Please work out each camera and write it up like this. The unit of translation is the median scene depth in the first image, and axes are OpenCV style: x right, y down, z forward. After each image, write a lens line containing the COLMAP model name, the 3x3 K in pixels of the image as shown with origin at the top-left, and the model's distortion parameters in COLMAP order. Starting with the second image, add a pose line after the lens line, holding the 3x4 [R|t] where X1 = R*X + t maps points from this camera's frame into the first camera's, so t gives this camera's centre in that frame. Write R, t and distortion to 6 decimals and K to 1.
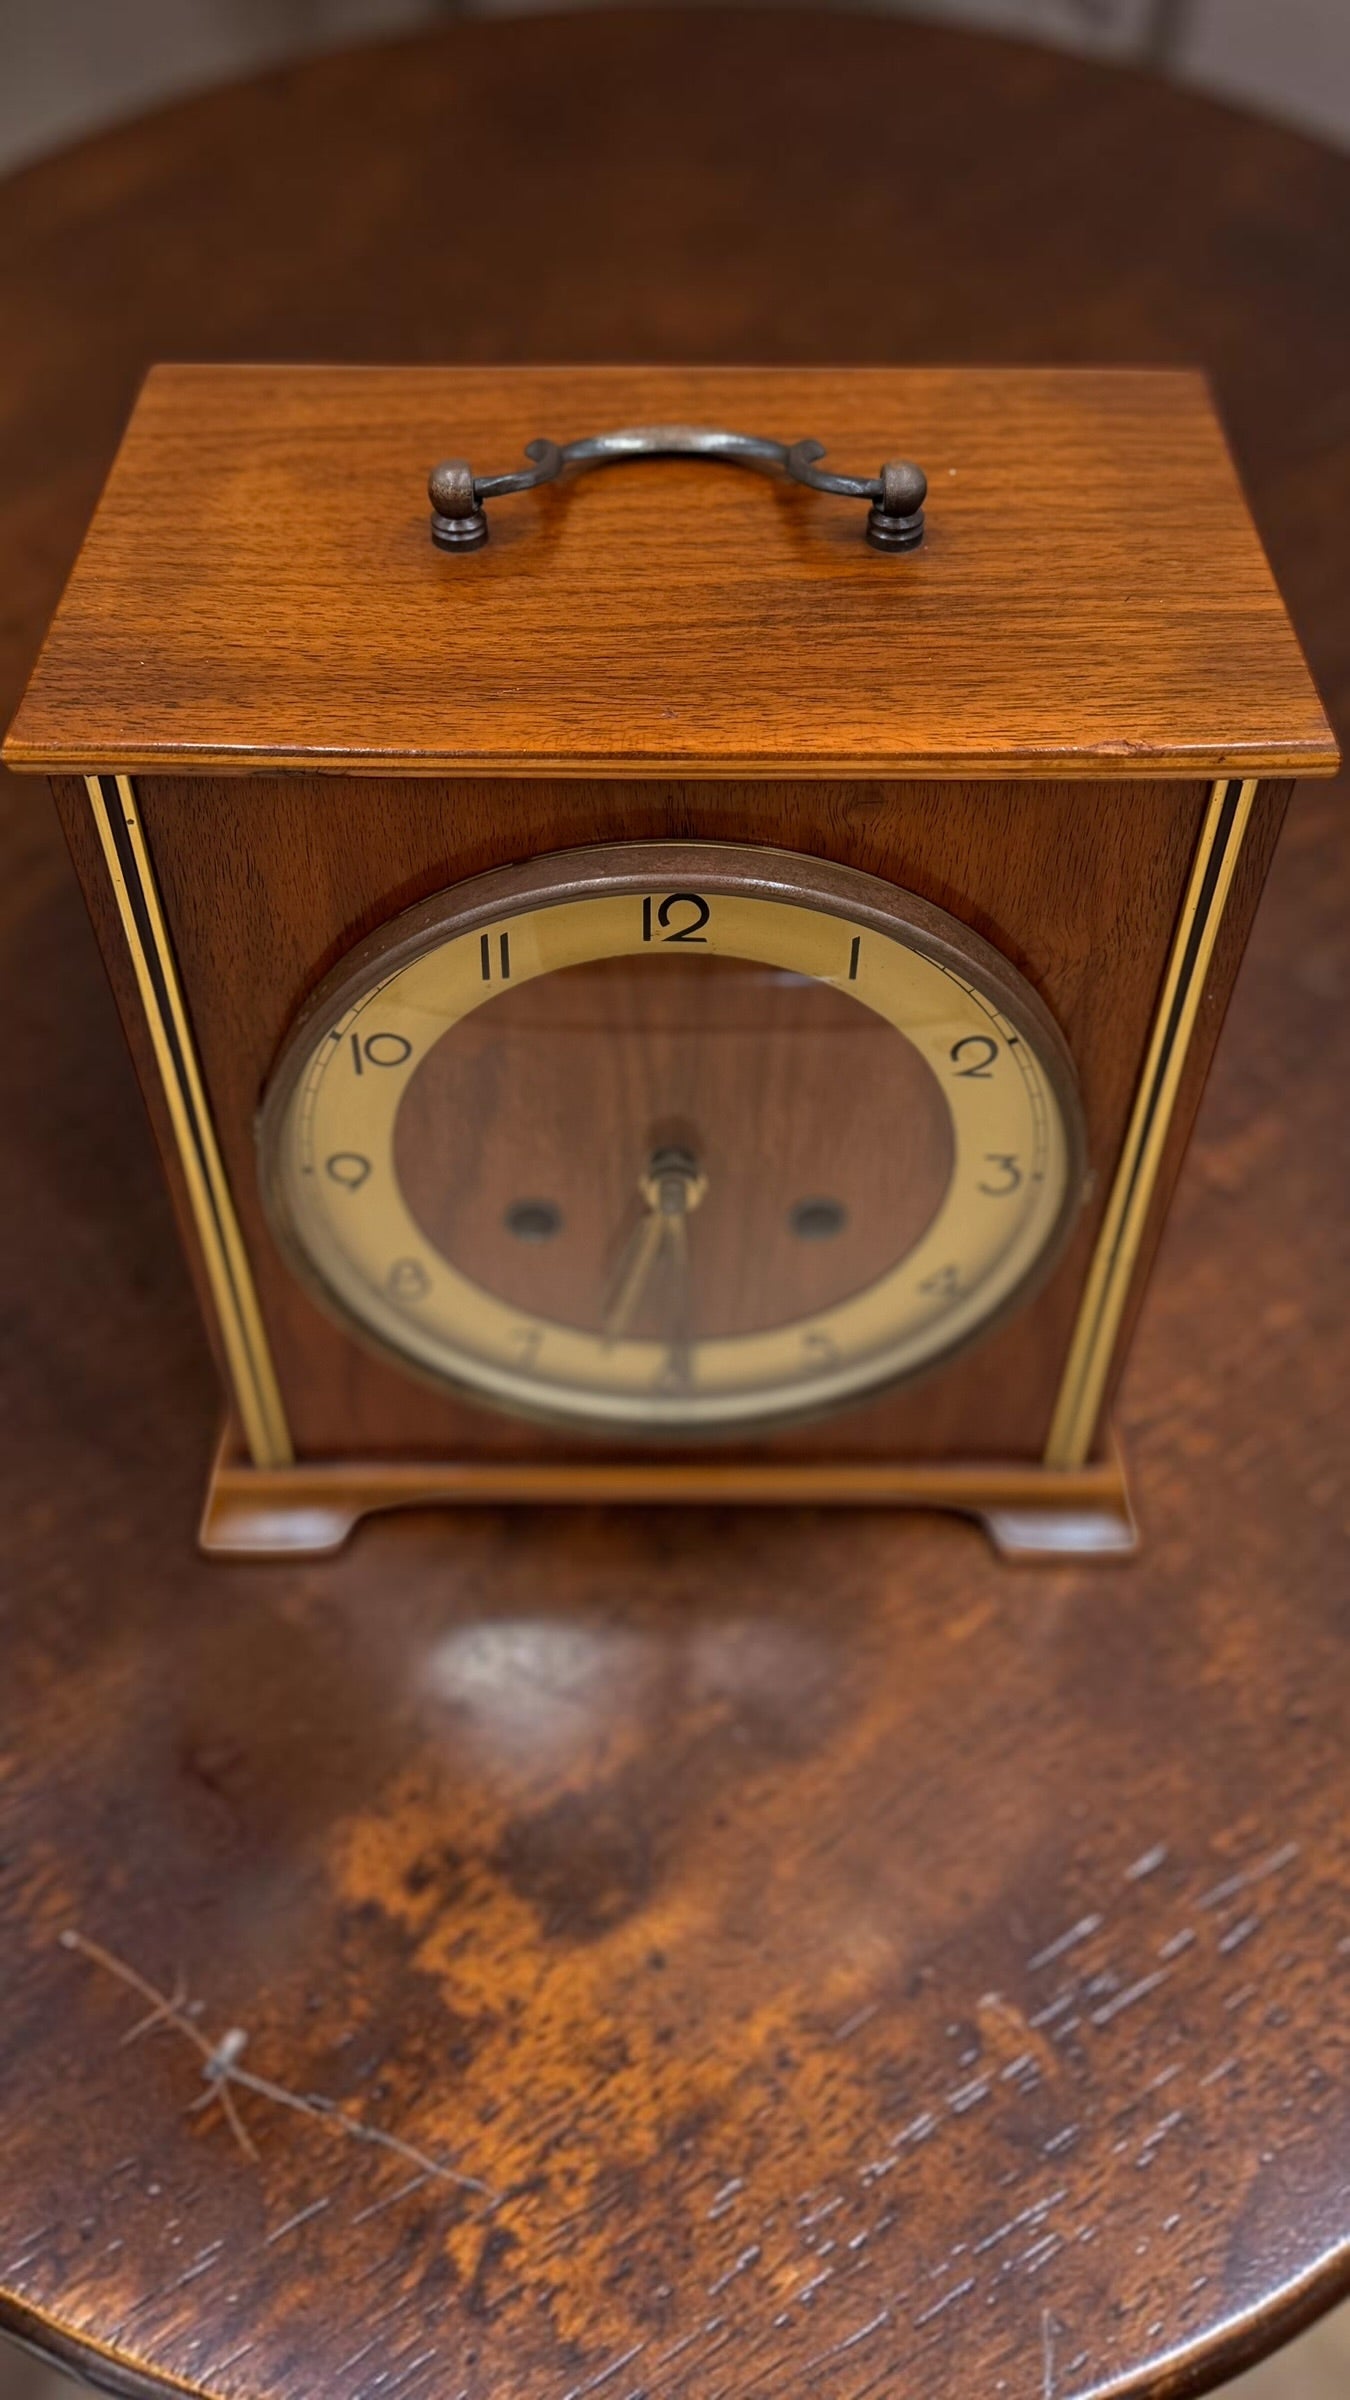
lens RADIAL K [[2044.2, 0, 676.0], [0, 2044.2, 1241.9], [0, 0, 1]] dist [0.171716, -0.467957]
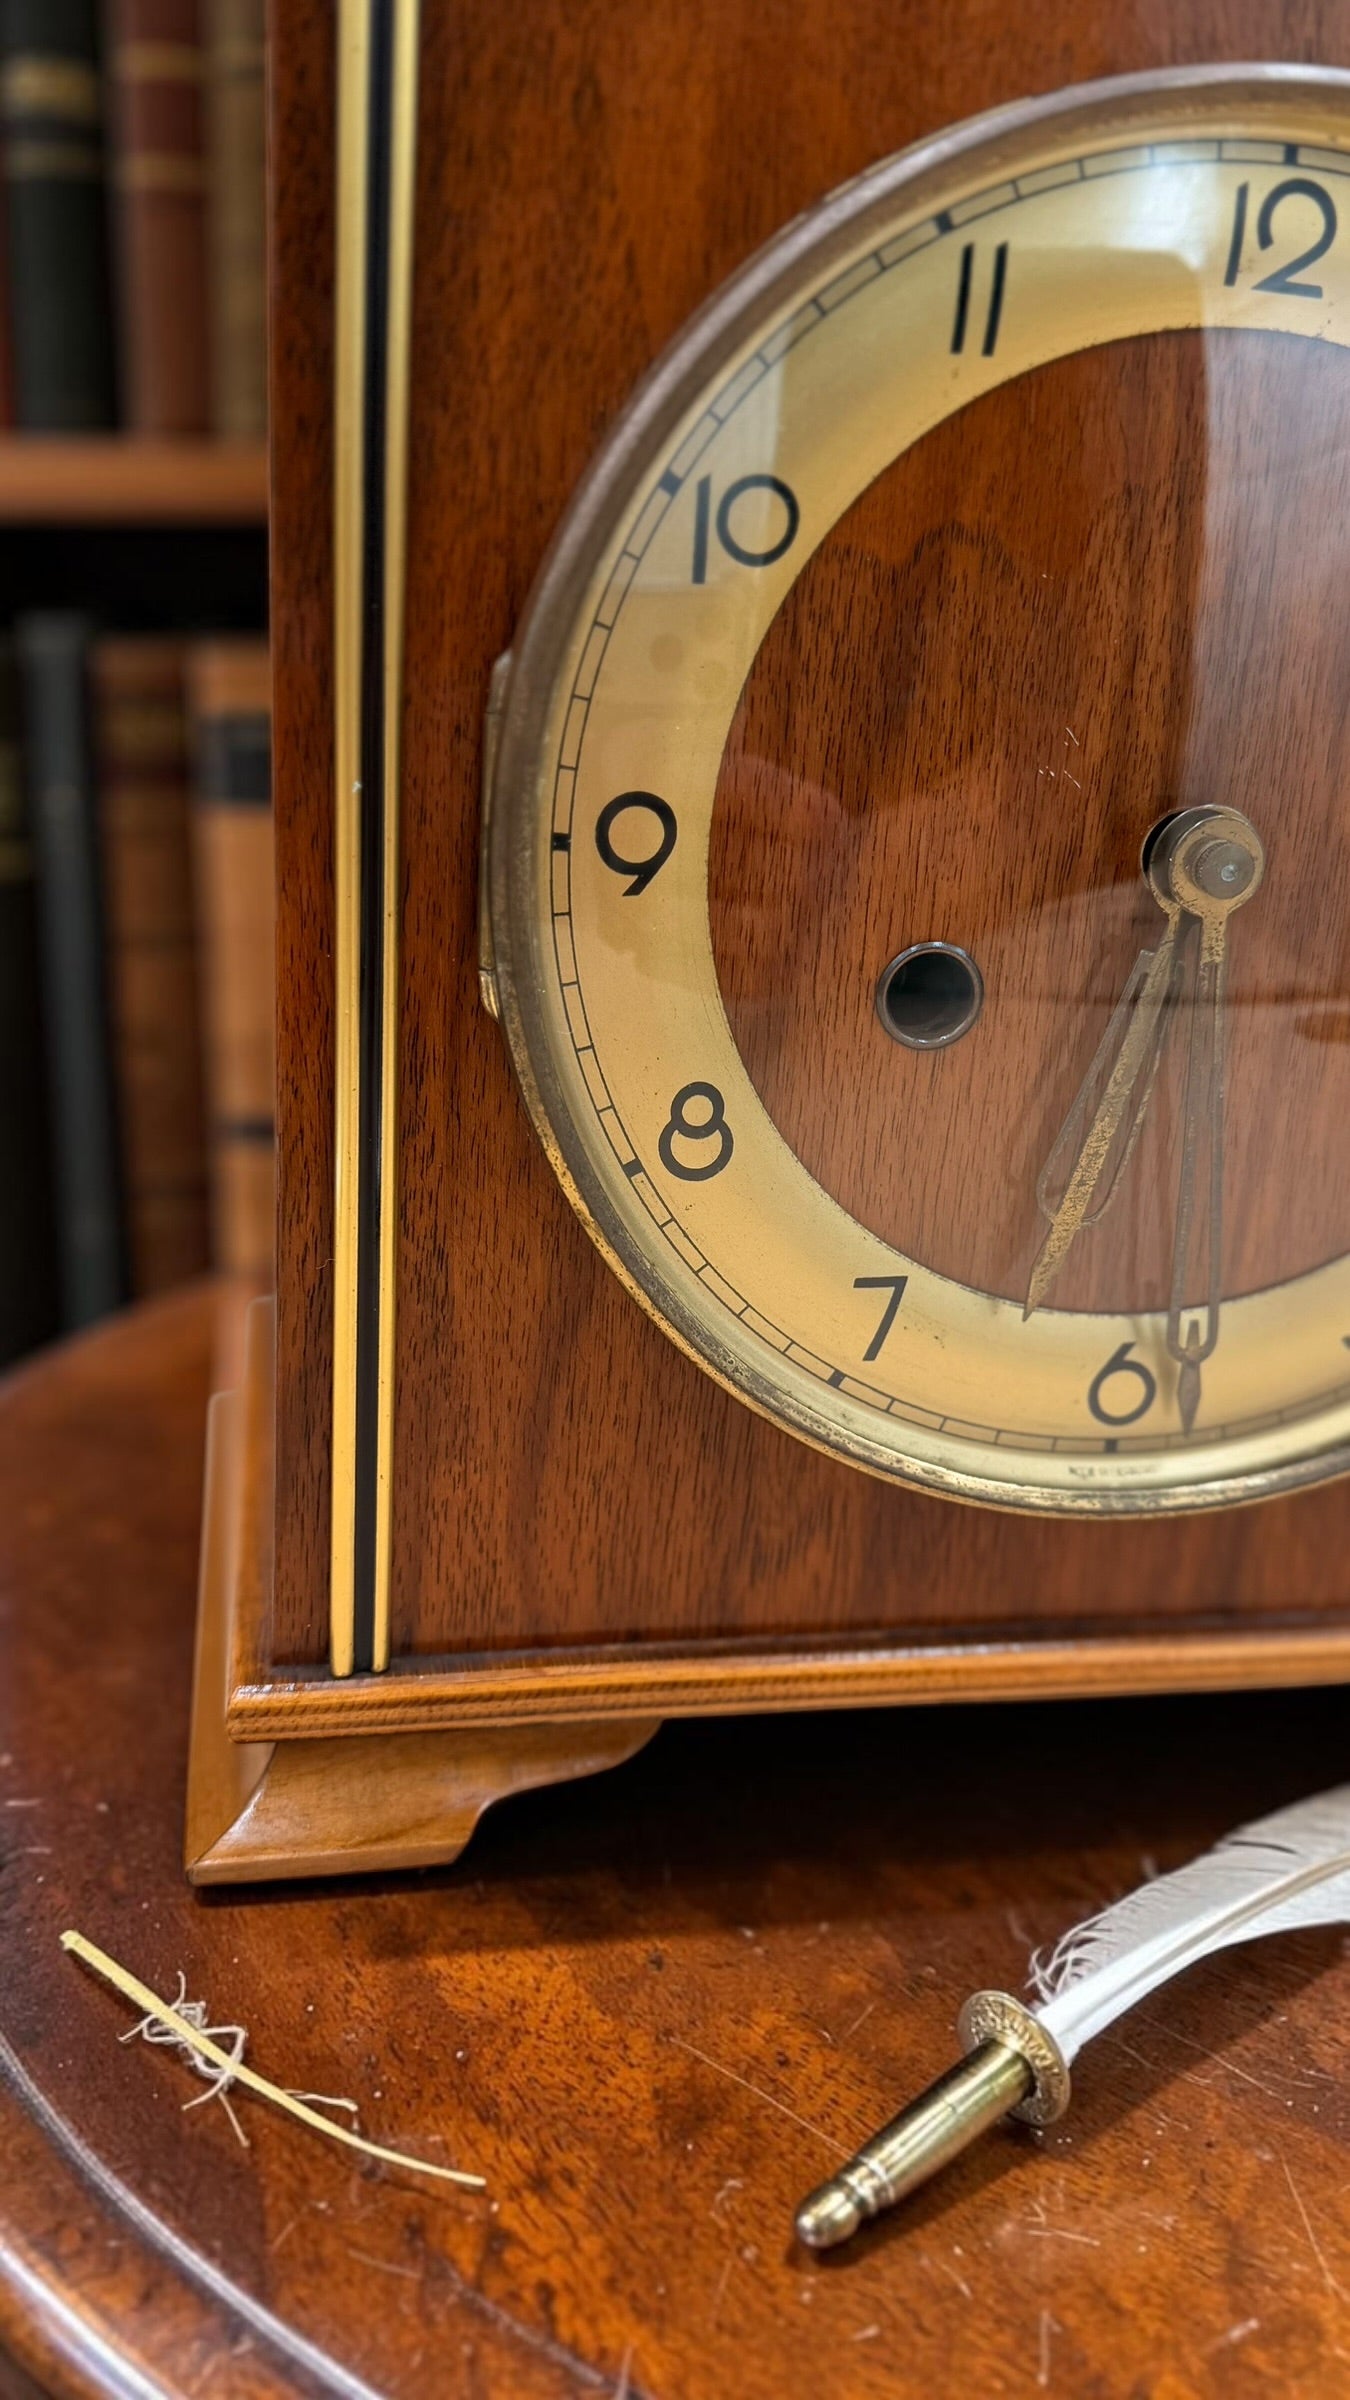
lens RADIAL K [[2044.2, 0, 676.0], [0, 2044.2, 1241.9], [0, 0, 1]] dist [0.171716, -0.467957]
pose [[0.981334, -0.013333, 0.191850, -0.280675], [0.102423, 0.880575, -0.462707, 0.343899], [-0.162769, 0.473720, 0.865503, 0.634158]]
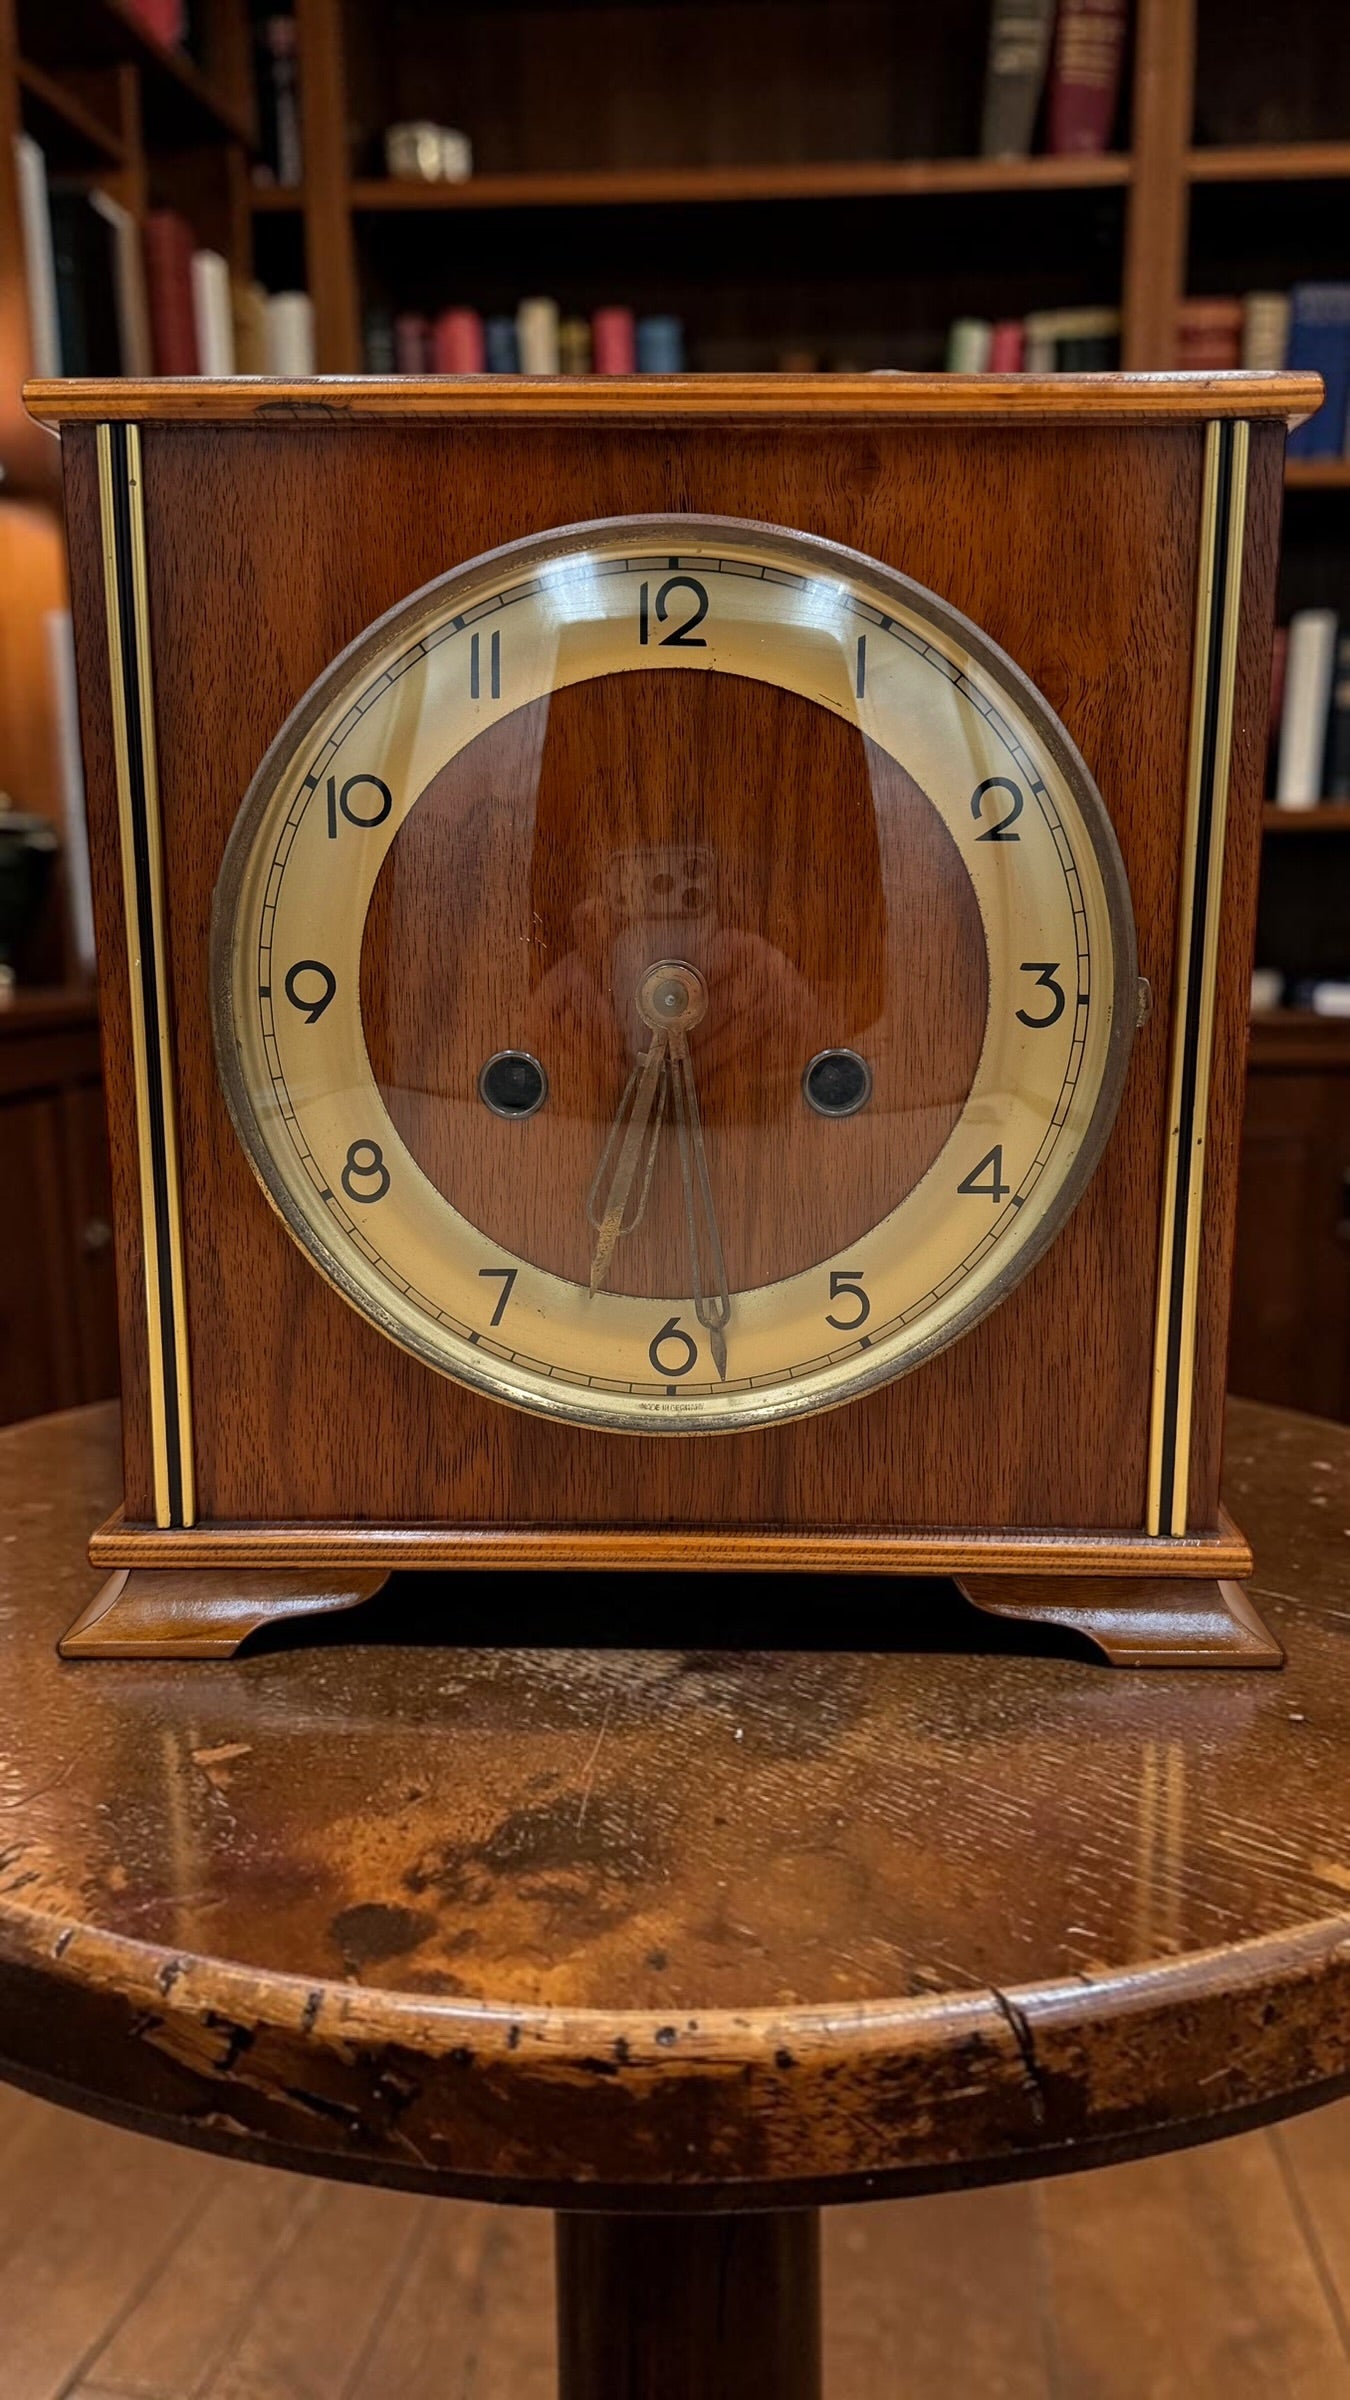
lens RADIAL K [[2044.2, 0, 676.0], [0, 2044.2, 1241.9], [0, 0, 1]] dist [0.171716, -0.467957]
pose [[0.999724, 0.001473, -0.023436, 0.023653], [-0.014799, 0.814427, -0.580077, 0.631417], [0.018232, 0.580264, 0.814224, 0.368411]]
